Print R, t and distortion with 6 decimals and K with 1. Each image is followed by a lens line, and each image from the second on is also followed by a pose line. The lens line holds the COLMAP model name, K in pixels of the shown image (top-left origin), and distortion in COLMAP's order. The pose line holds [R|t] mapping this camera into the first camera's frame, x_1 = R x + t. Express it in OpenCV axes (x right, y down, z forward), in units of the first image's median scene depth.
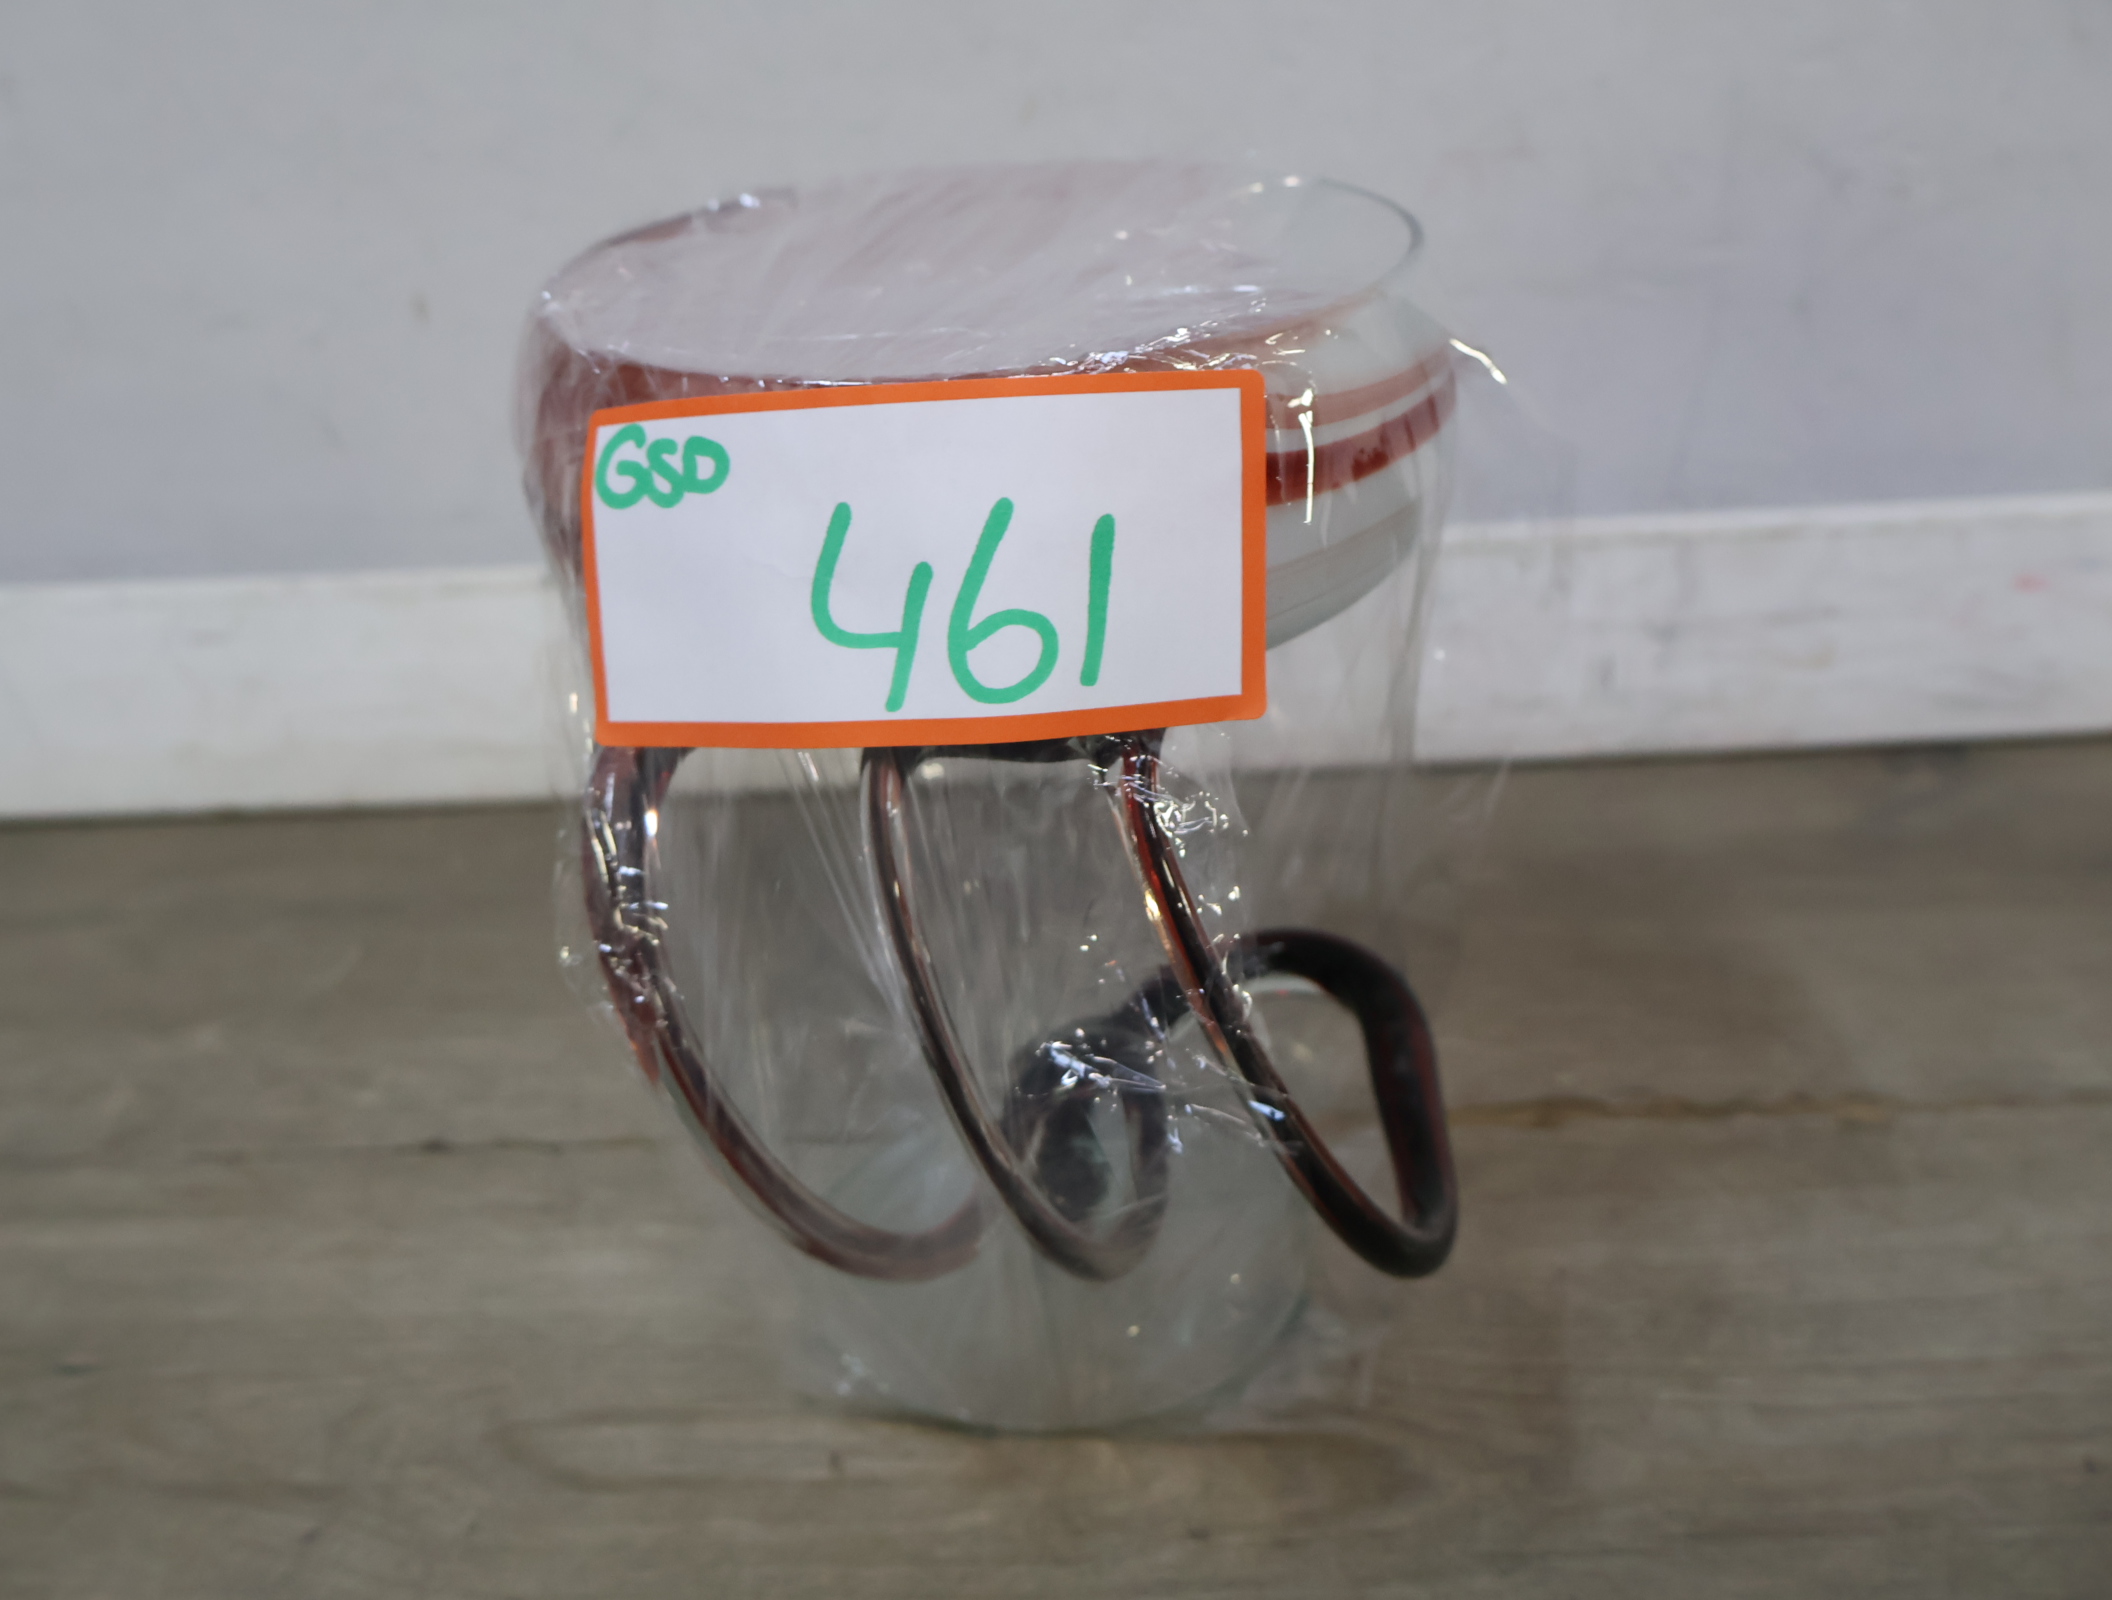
lens RADIAL K [[2095.4, 0, 1056.0], [0, 2095.4, 800.0], [0, 0, 1]] dist [0.016919, -0.002671]
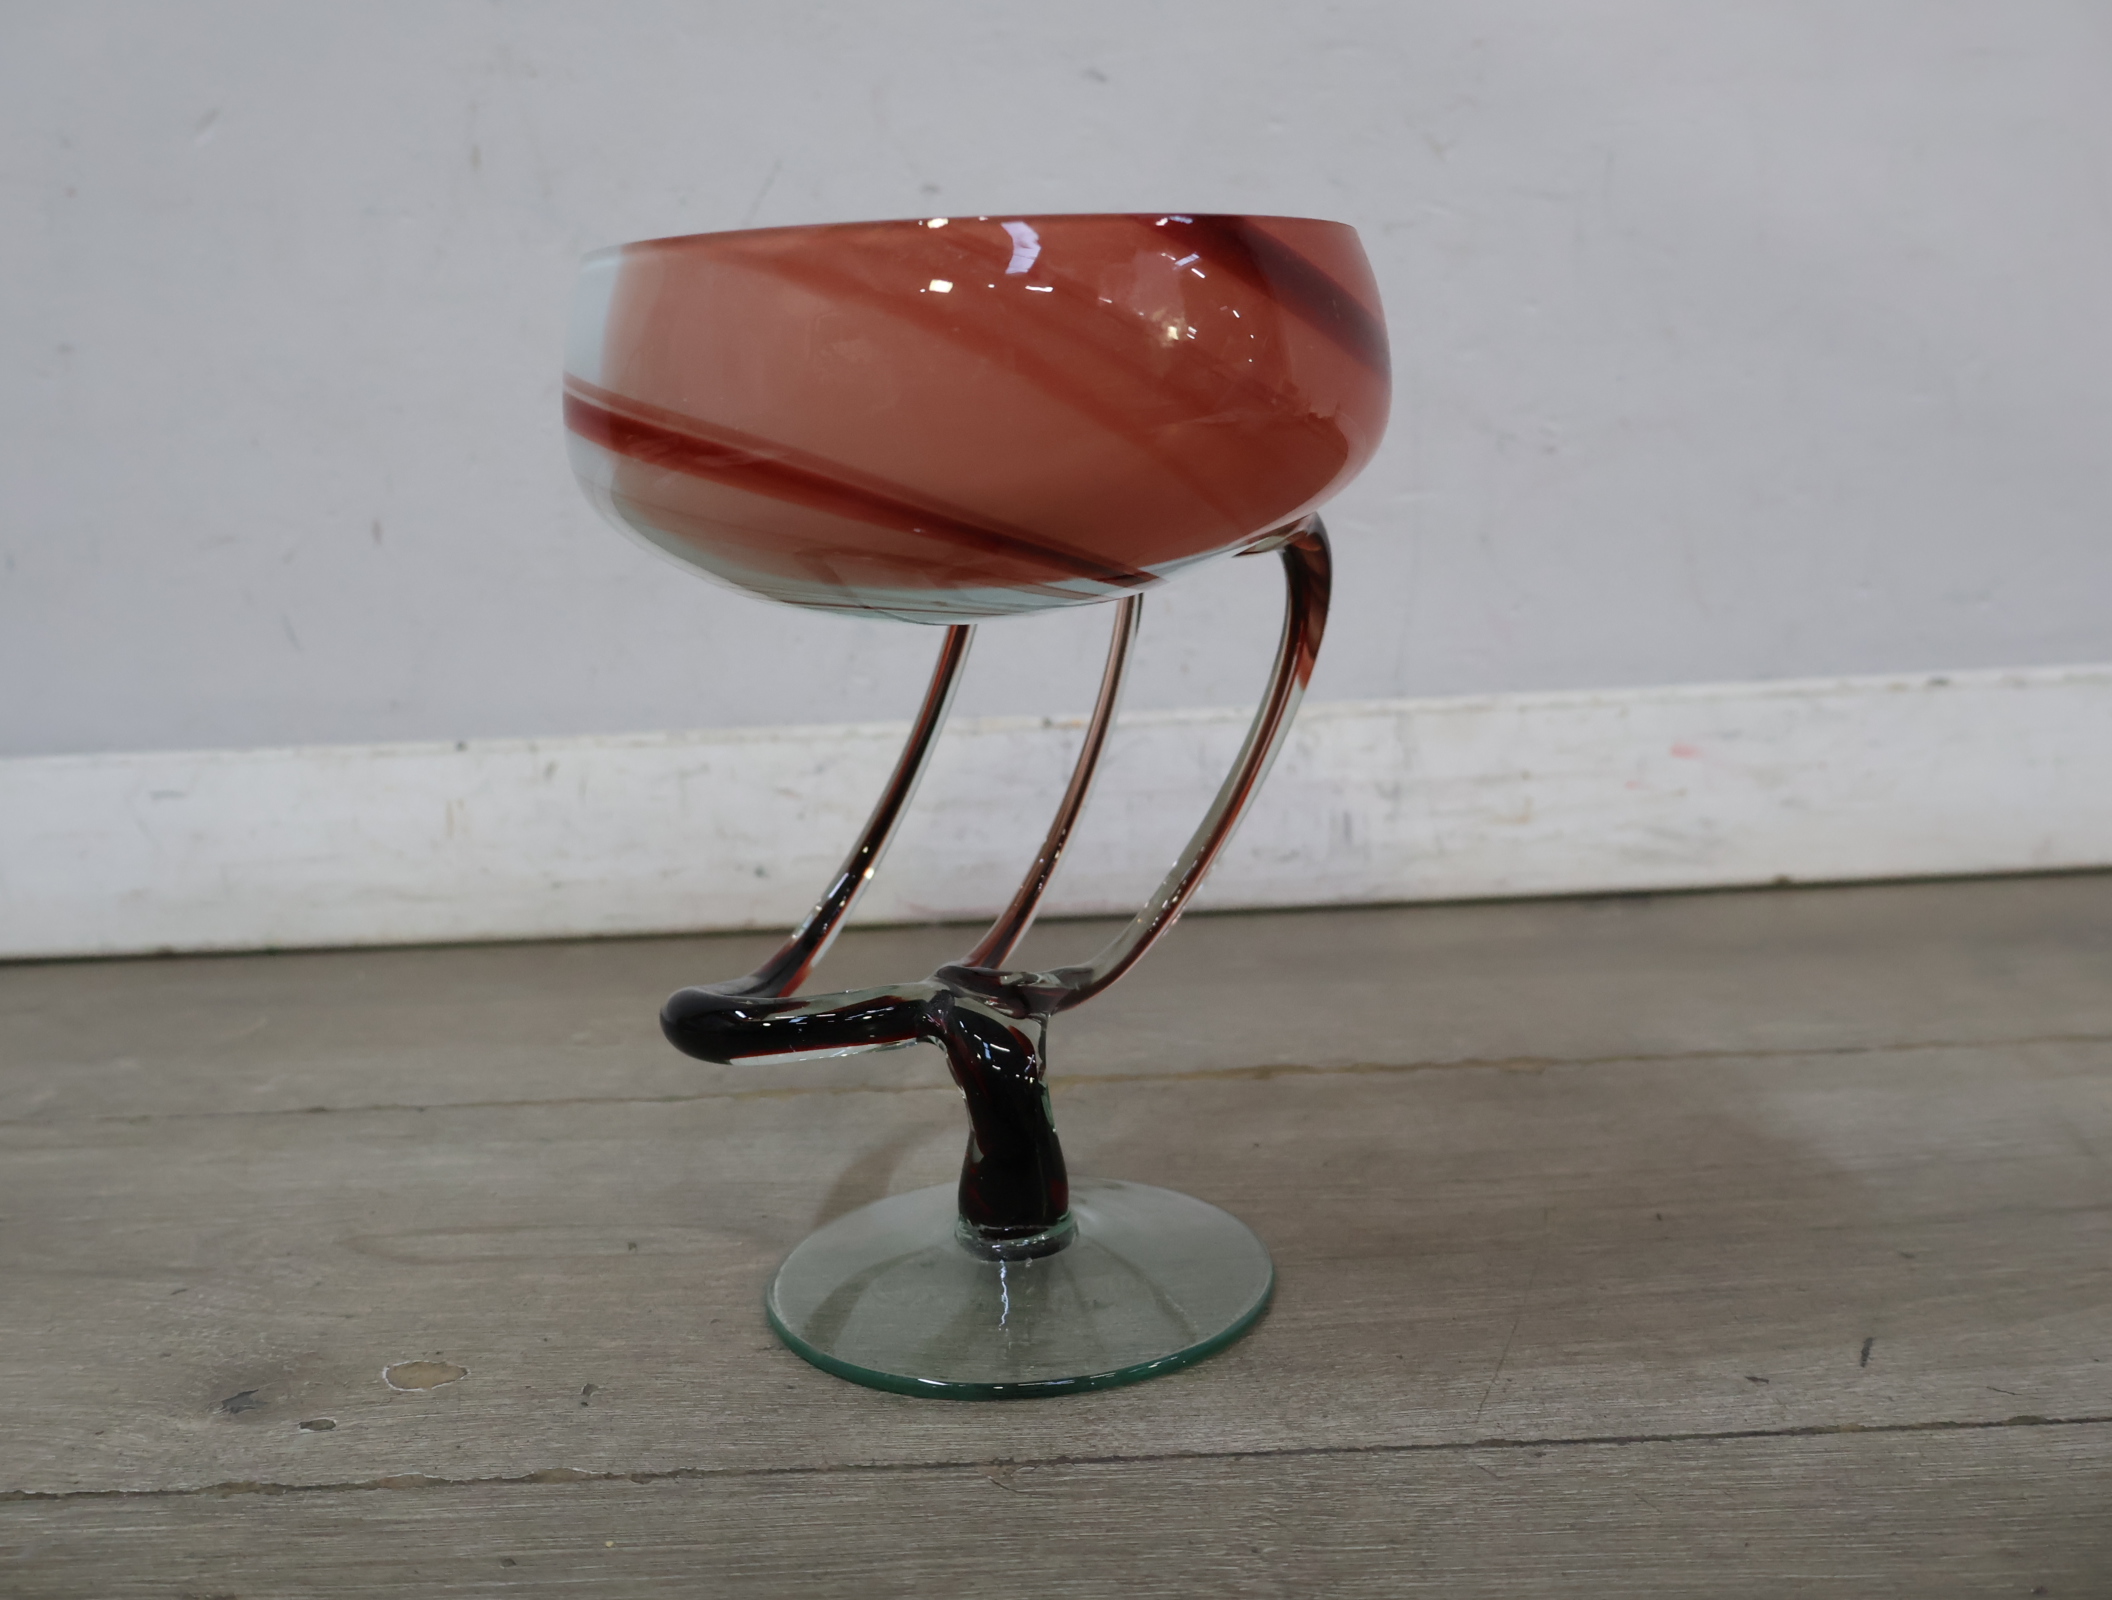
lens RADIAL K [[2089.1, 0, 1065.6], [0, 2089.1, 799.9], [0, 0, 1]] dist [0.007312, 0.003995]
pose [[0.999569, 0.008768, 0.028021, 0.058394], [-0.000144, 0.955826, -0.293932, 0.234242], [-0.029360, 0.293802, 0.955415, -0.117888]]
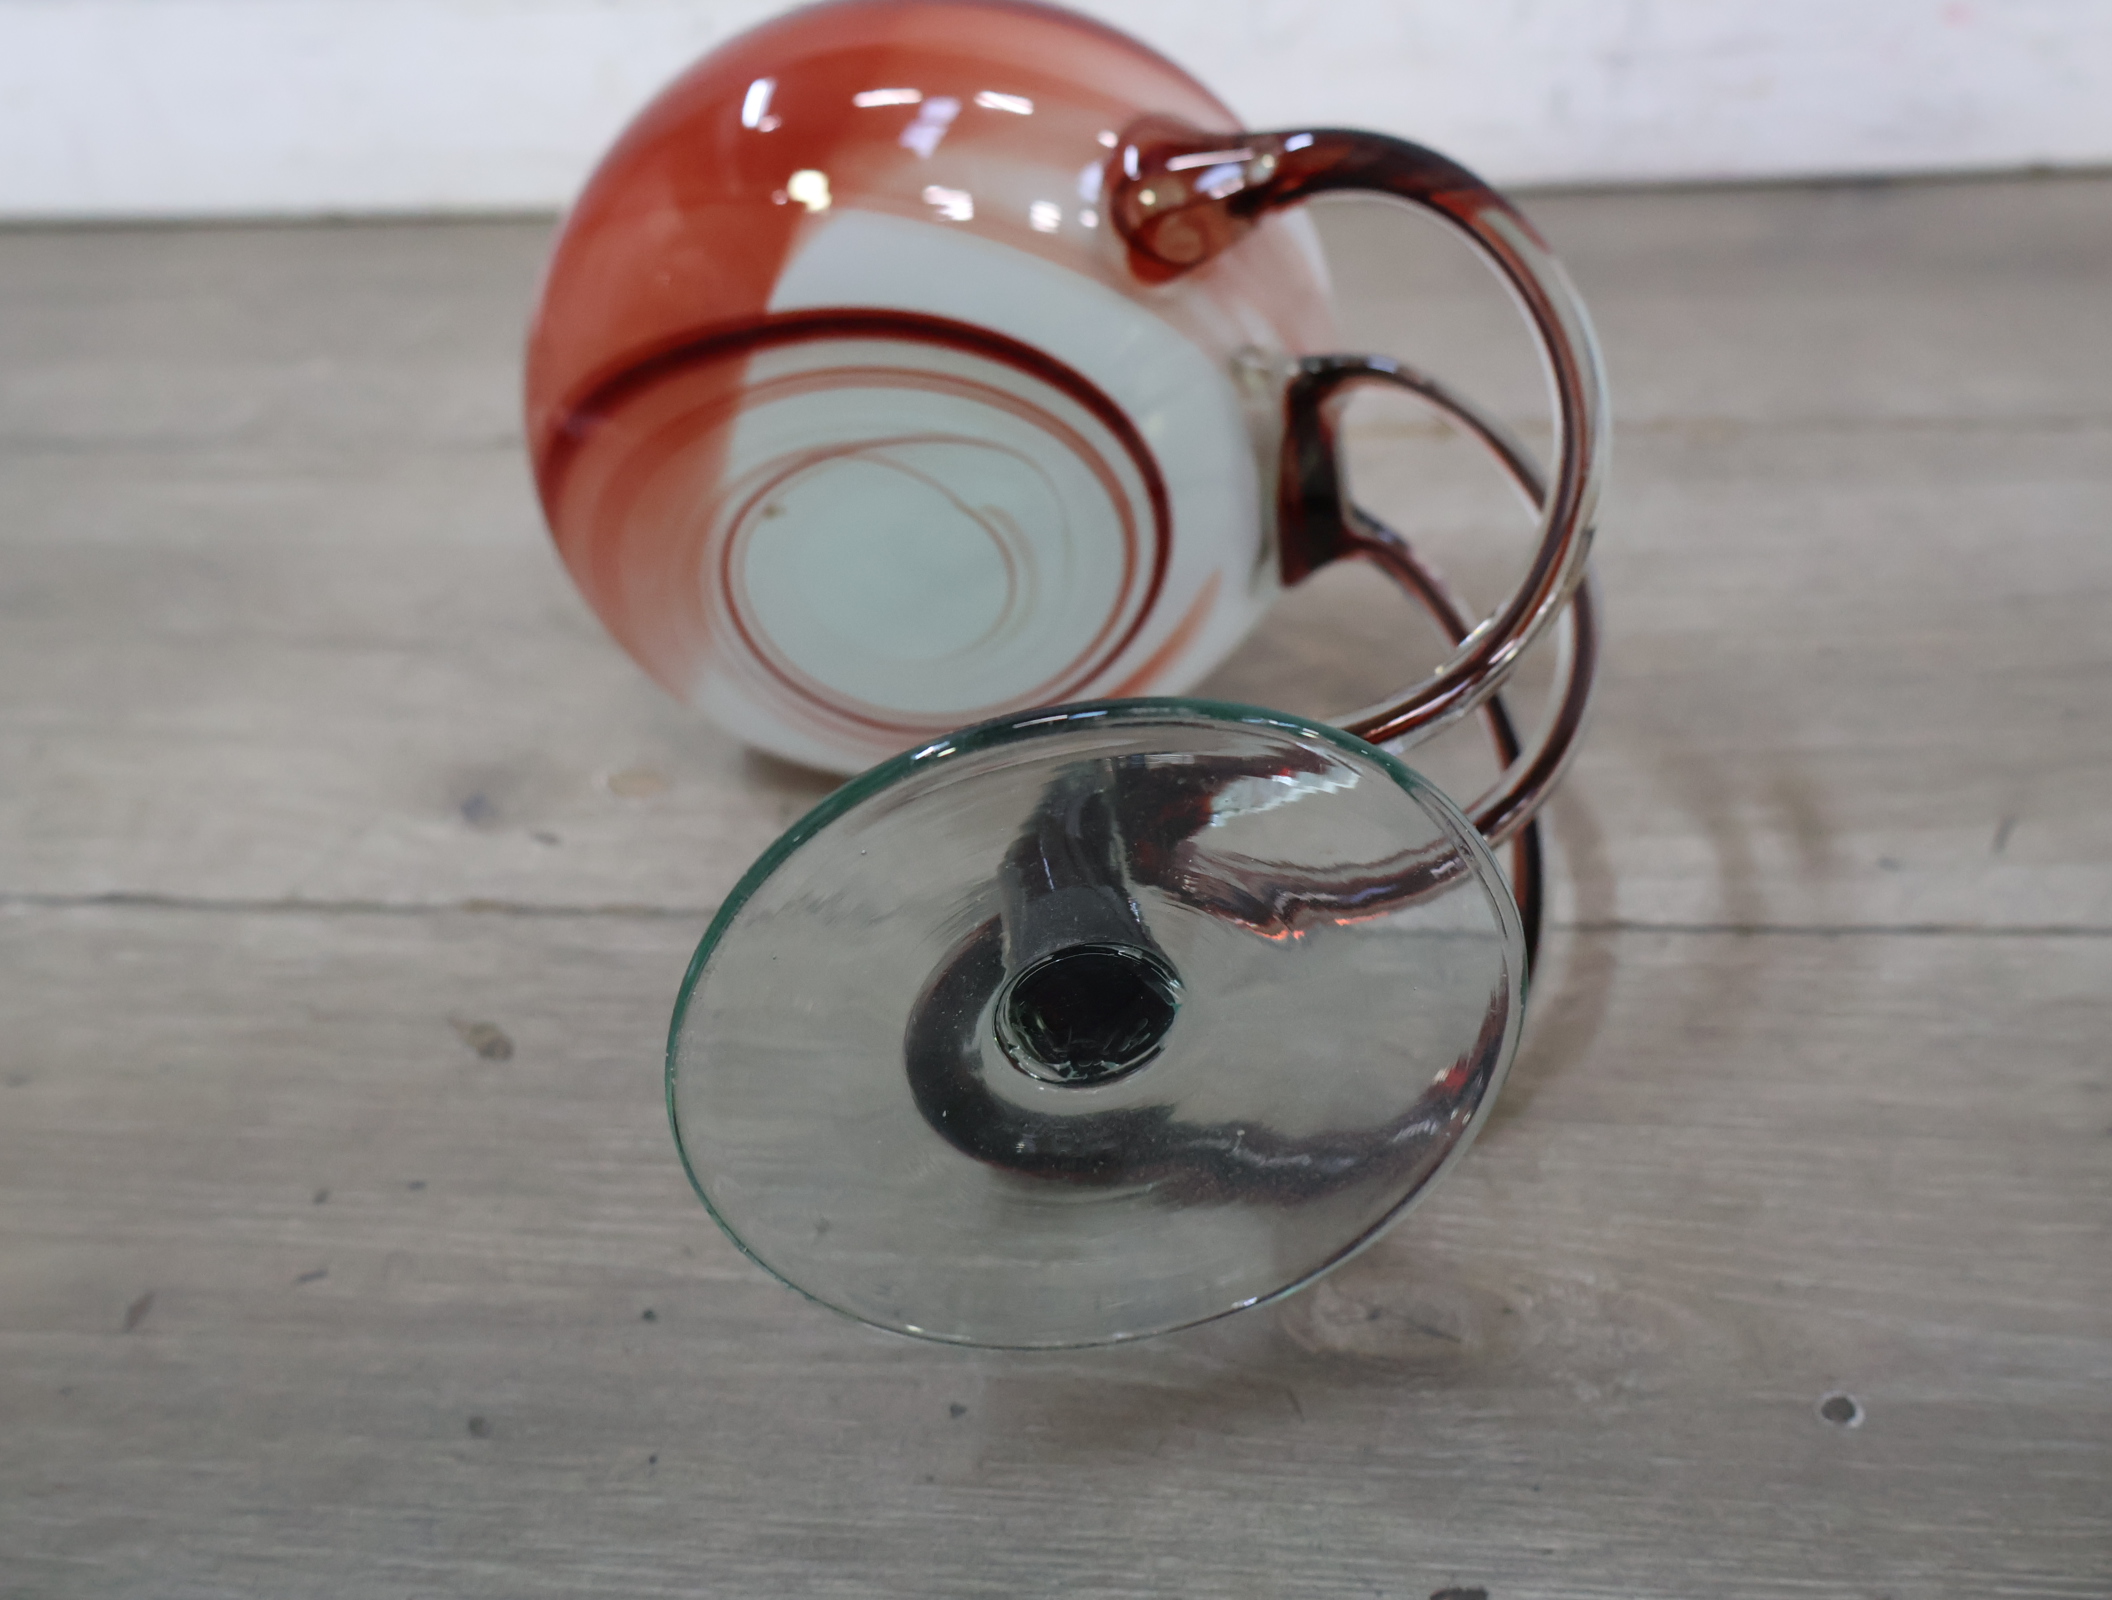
lens RADIAL K [[2095.4, 0, 1056.0], [0, 2095.4, 800.0], [0, 0, 1]] dist [0.016919, -0.002671]
pose [[0.998106, 0.036201, -0.049732, 0.056932], [-0.028399, 0.988355, 0.149489, 0.123160], [0.054565, -0.147794, 0.987512, -0.131845]]
